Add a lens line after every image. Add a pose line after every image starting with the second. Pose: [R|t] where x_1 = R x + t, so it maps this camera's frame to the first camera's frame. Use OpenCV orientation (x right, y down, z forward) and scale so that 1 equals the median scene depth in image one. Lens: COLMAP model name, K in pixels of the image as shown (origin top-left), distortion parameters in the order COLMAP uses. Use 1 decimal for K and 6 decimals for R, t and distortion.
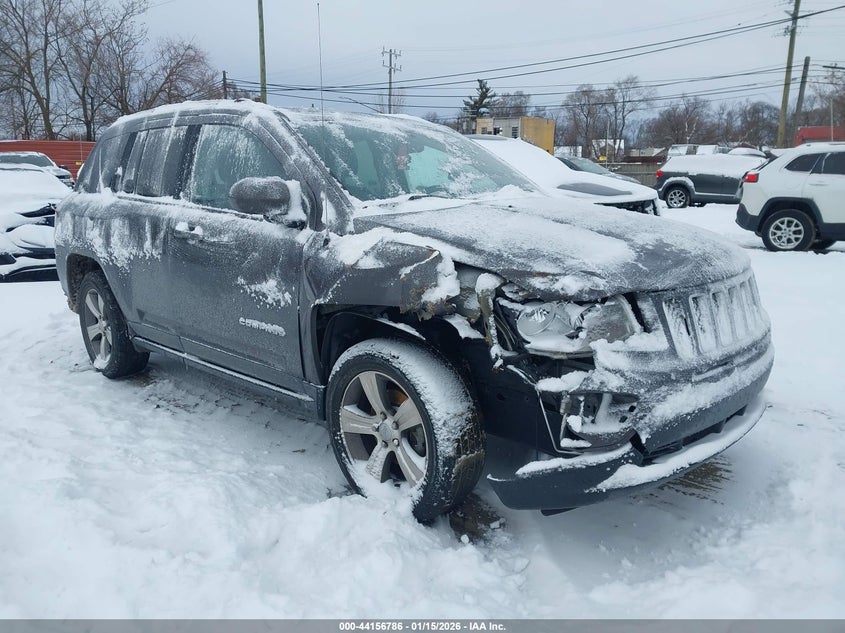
lens RADIAL K [[640.4, 0, 417.9], [0, 640.4, 315.5], [0, 0, 1]] dist [0.043577, -0.101964]
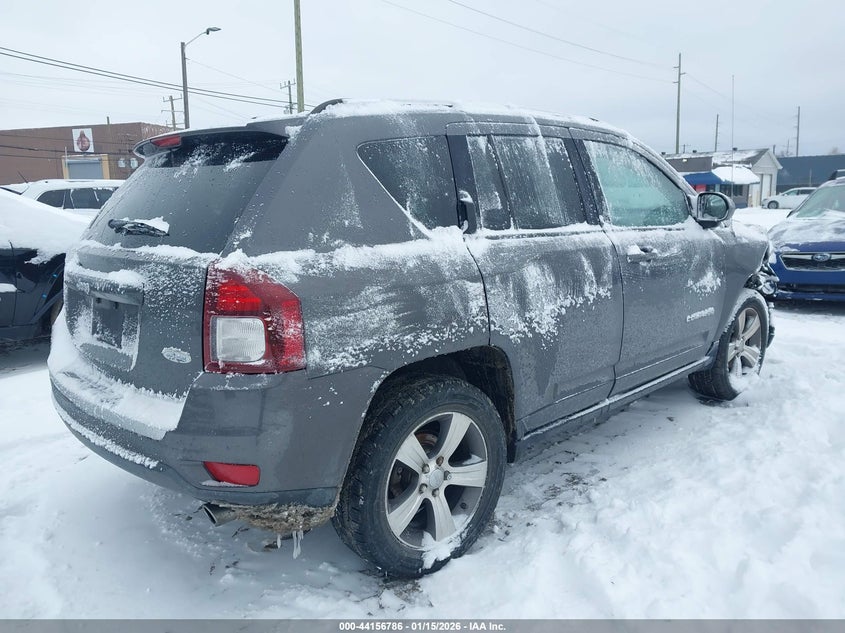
lens RADIAL K [[640.4, 0, 417.9], [0, 640.4, 315.5], [0, 0, 1]] dist [0.043577, -0.101964]
pose [[0.097326, -0.186929, 0.977540, -1.221891], [0.249529, 0.955415, 0.157854, -0.252517], [-0.963464, 0.228561, 0.139631, 1.106887]]
